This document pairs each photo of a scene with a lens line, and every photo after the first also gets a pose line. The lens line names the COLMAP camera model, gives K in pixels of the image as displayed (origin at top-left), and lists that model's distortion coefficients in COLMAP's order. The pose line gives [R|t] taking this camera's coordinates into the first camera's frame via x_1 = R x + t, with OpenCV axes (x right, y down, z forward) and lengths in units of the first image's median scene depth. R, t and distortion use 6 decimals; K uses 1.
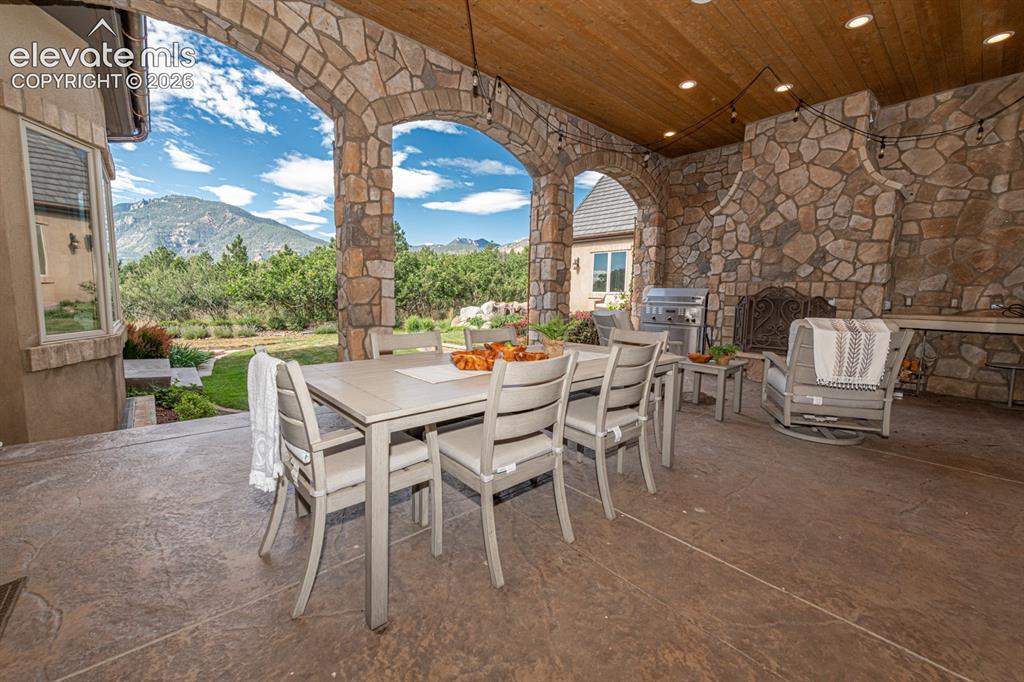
lens RADIAL K [[405.2, 0, 507.7], [0, 405.2, 336.9], [0, 0, 1]] dist [0.008312, -0.000373]
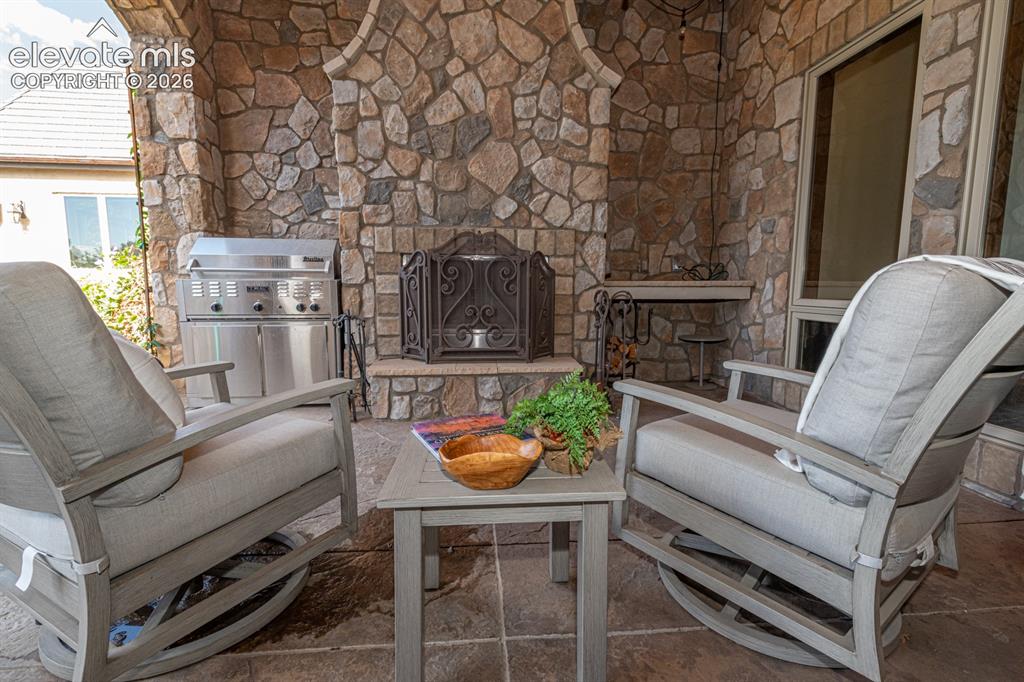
lens RADIAL K [[440.3, 0, 512.2], [0, 440.3, 338.6], [0, 0, 1]] dist [0.006873, -0.000770]
pose [[0.582452, -0.112439, 0.805051, 0.217469], [0.093801, 0.993068, 0.070834, -0.023897], [-0.807435, 0.034258, 0.588961, 0.629091]]
